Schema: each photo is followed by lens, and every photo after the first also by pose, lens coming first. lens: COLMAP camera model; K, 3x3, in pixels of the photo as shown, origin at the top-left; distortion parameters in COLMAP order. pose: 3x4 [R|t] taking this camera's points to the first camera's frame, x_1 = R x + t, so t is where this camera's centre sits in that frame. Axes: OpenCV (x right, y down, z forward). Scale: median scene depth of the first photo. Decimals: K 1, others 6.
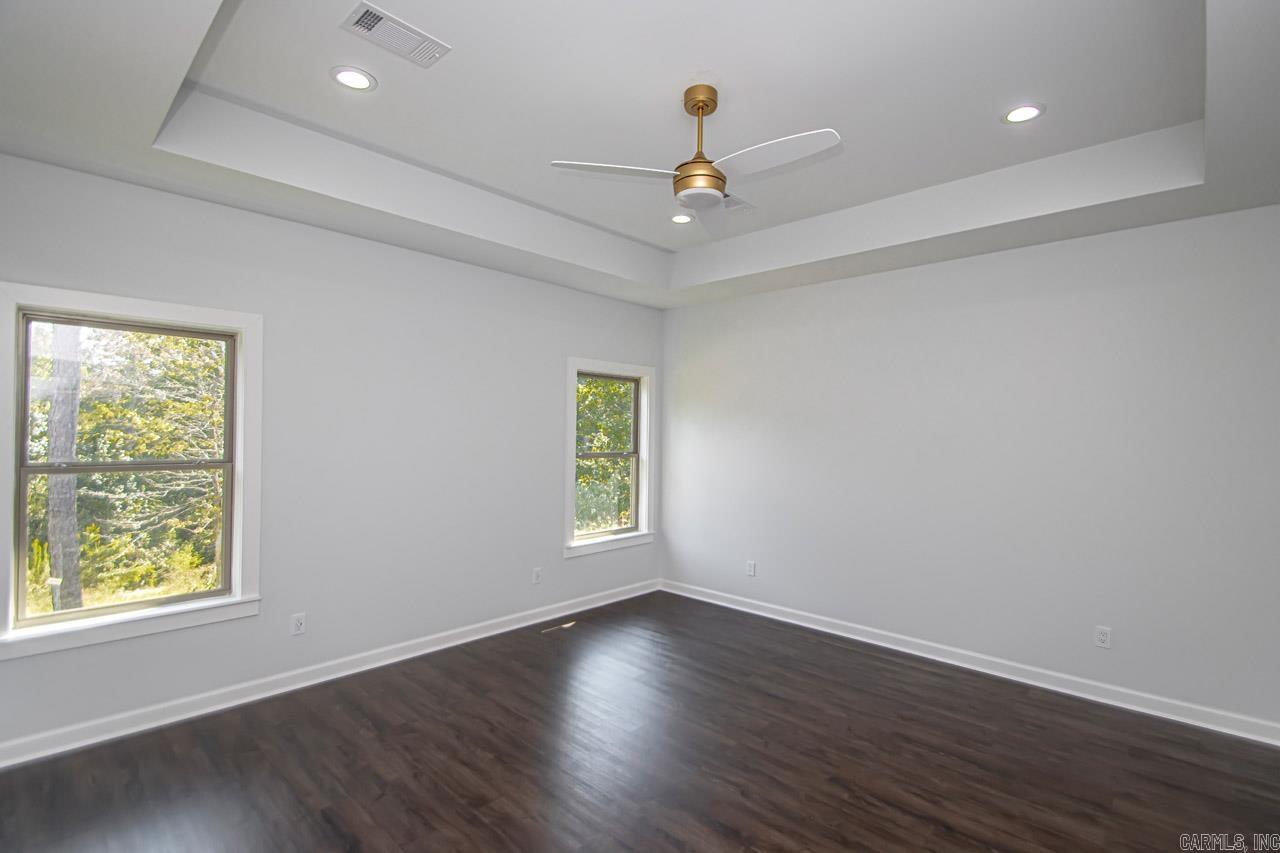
lens RADIAL K [[600.1, 0, 662.4], [0, 600.1, 423.6], [0, 0, 1]] dist [0.023353, -0.008766]
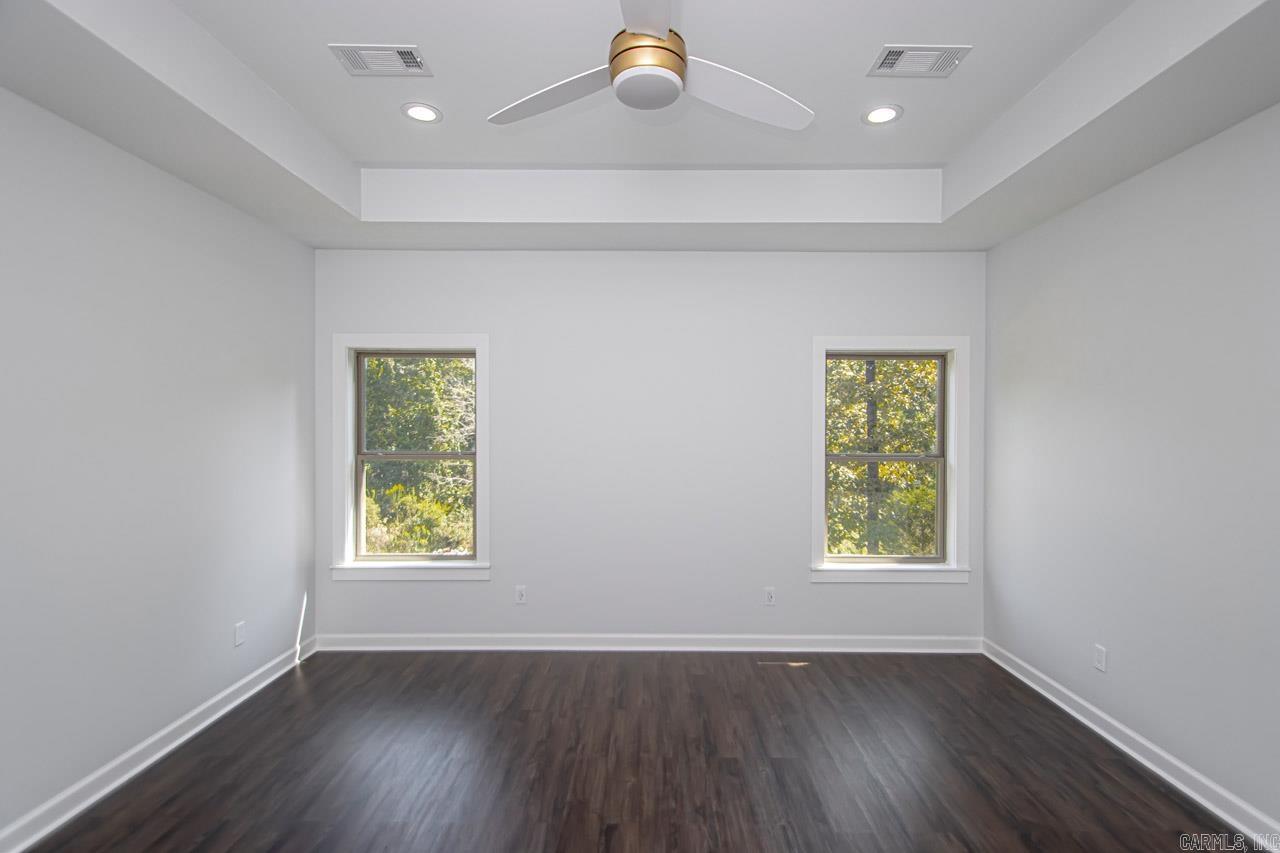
lens RADIAL K [[600.1, 0, 639.2], [0, 600.1, 430.8], [0, 0, 1]] dist [0.023353, -0.008766]
pose [[0.673921, -0.001418, -0.738802, 0.382233], [0.017706, 0.999742, 0.014233, 0.001291], [0.738592, -0.022674, 0.673772, 0.364984]]
